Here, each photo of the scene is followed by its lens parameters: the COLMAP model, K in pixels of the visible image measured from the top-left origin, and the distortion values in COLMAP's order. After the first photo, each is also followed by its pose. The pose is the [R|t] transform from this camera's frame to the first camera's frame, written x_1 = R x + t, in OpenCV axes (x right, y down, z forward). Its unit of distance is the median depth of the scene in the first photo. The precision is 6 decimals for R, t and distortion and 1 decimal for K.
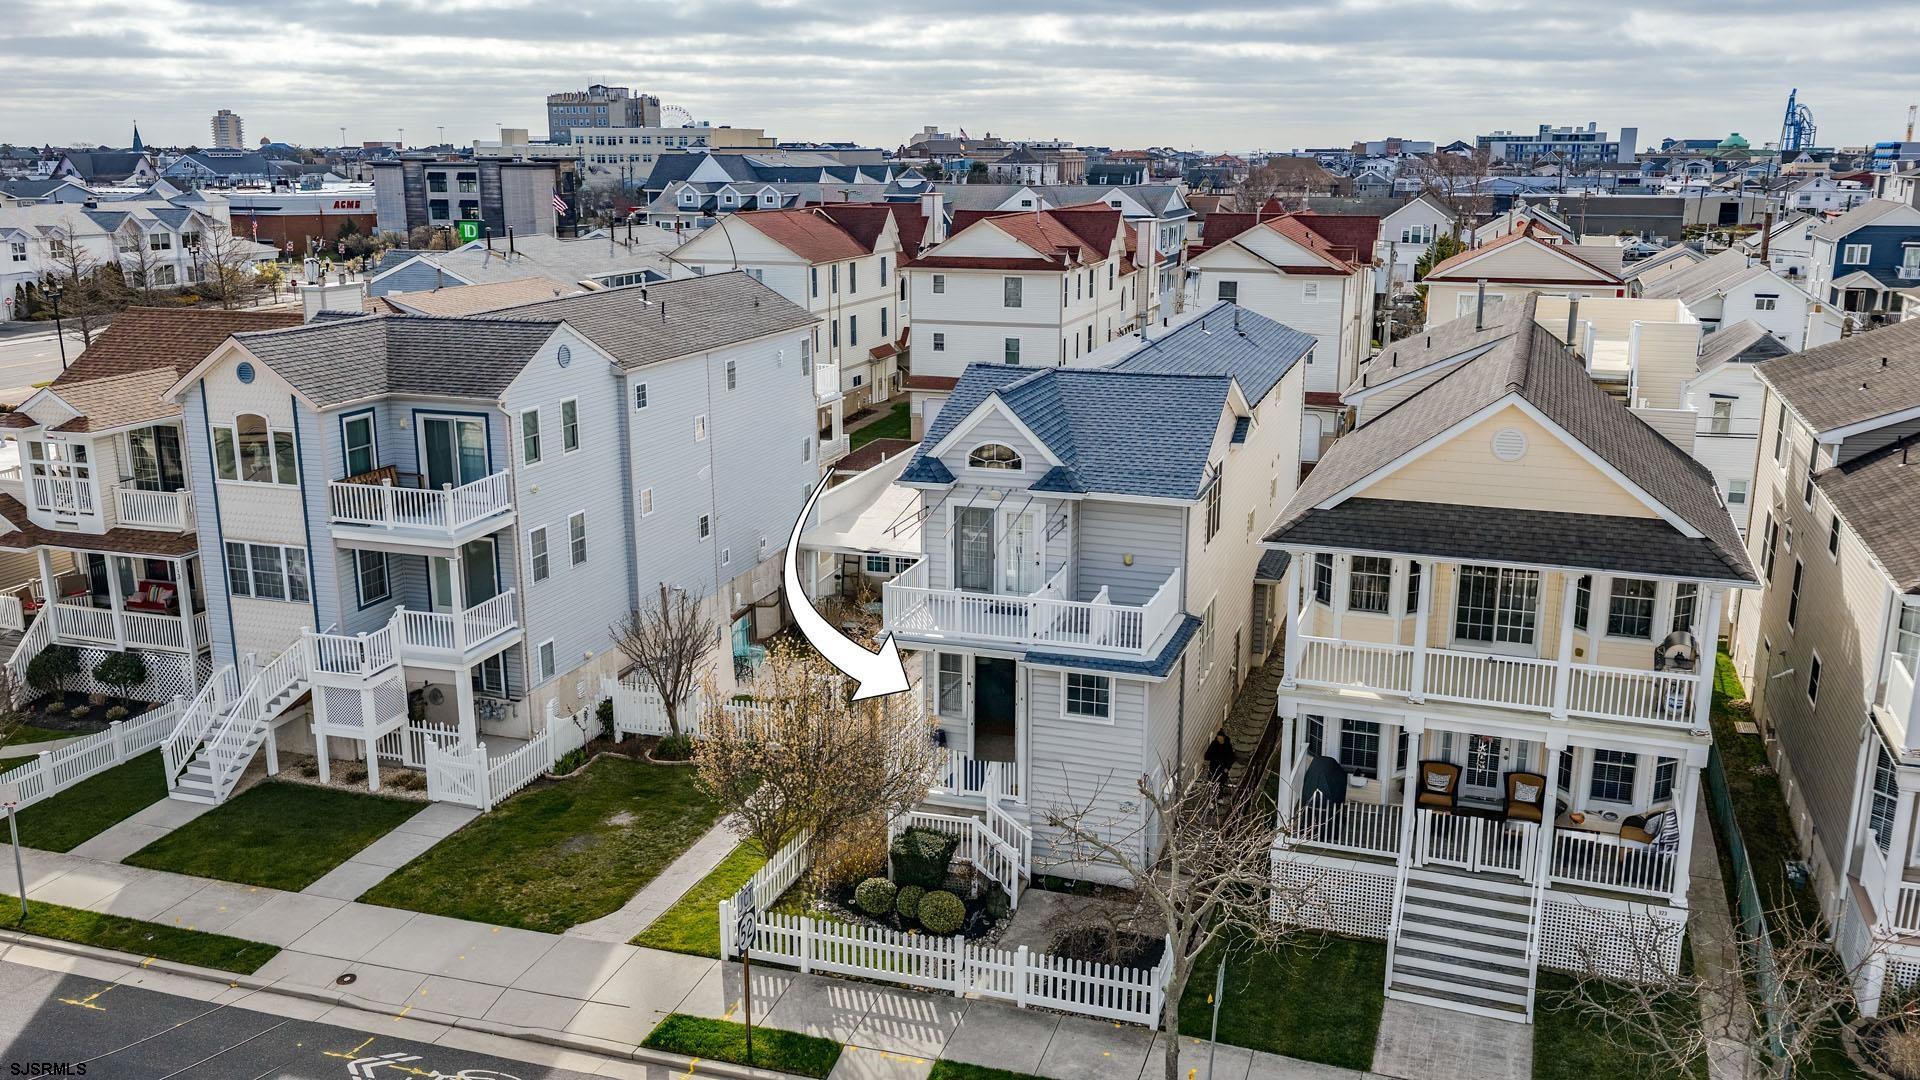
lens RADIAL K [[1633.4, 0, 960.0], [0, 1633.4, 540.0], [0, 0, 1]] dist [0.054461, -0.133329]
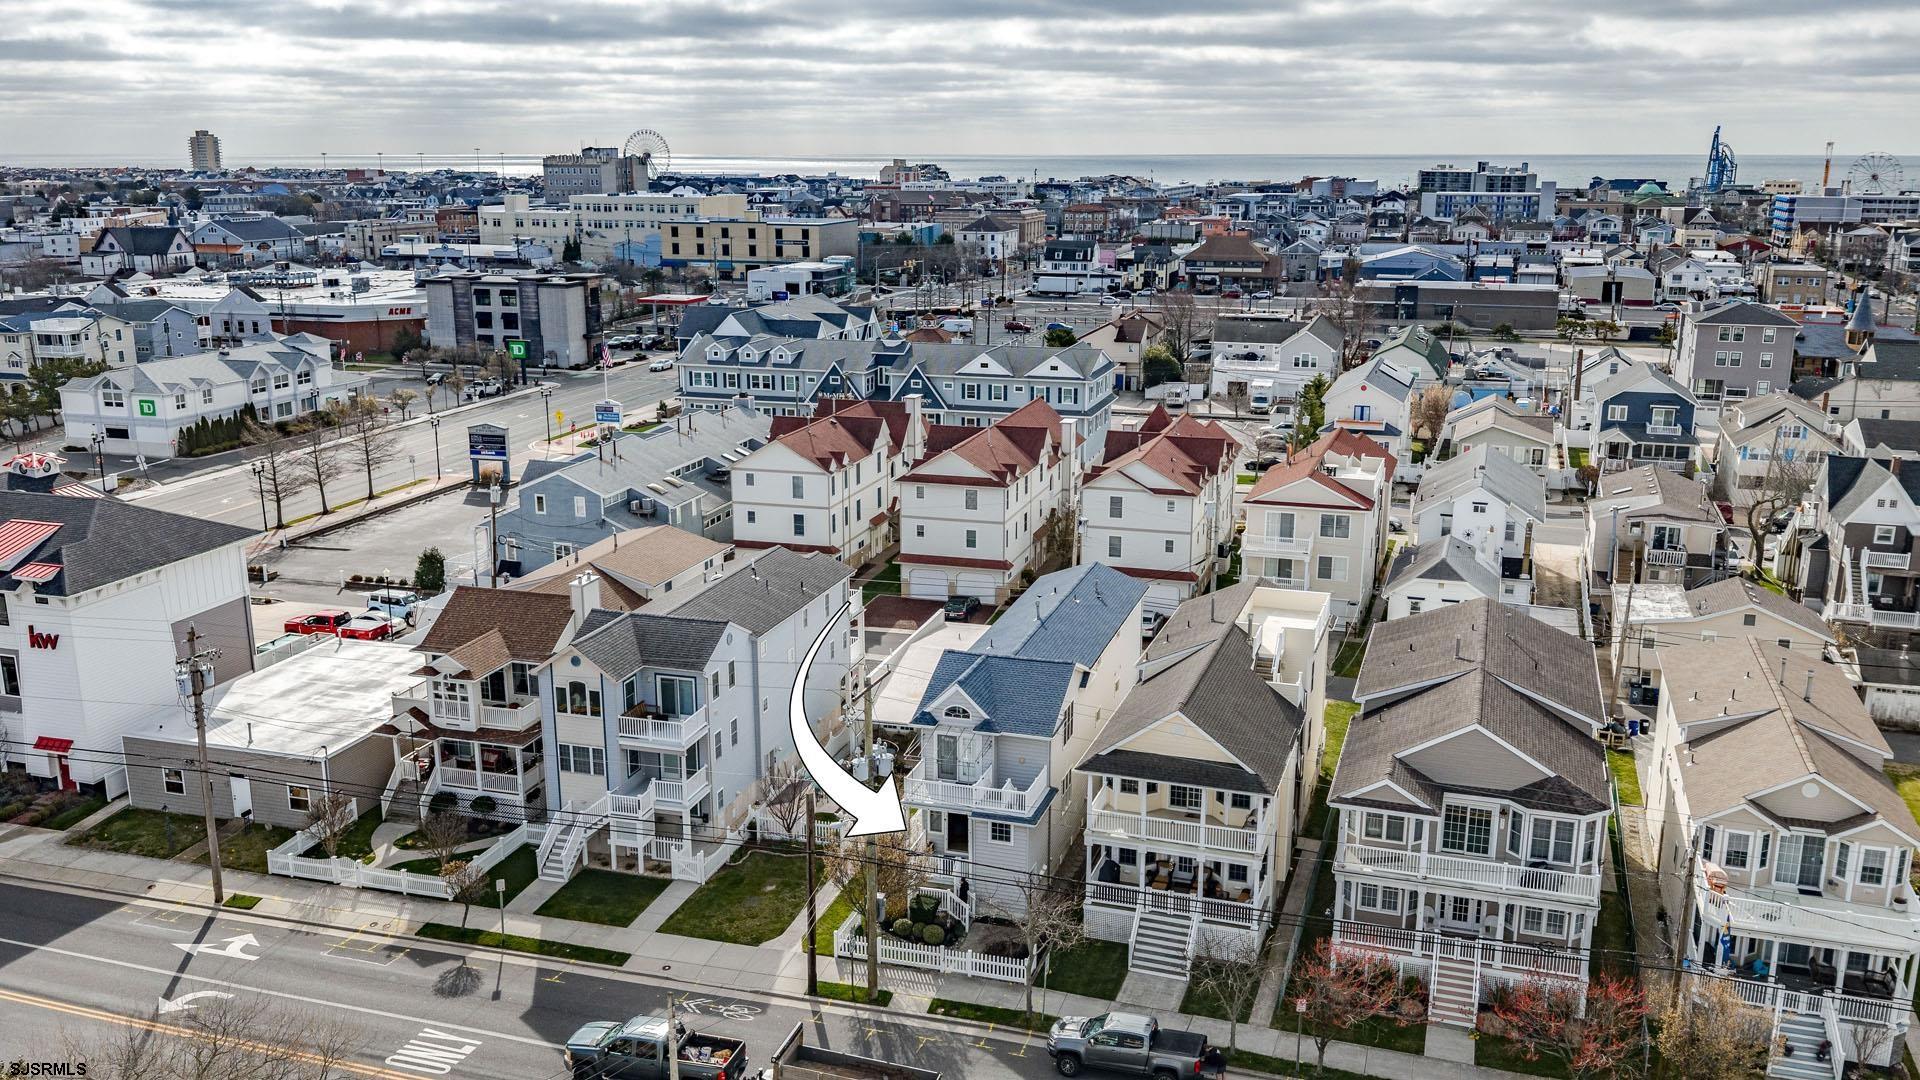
lens RADIAL K [[1633.4, 0, 960.0], [0, 1633.4, 540.0], [0, 0, 1]] dist [0.054461, -0.133329]
pose [[0.999811, -0.005480, 0.018626, -0.011040], [0.005503, 0.999984, -0.001206, -0.239412], [-0.018620, 0.001308, 0.999826, -0.958549]]
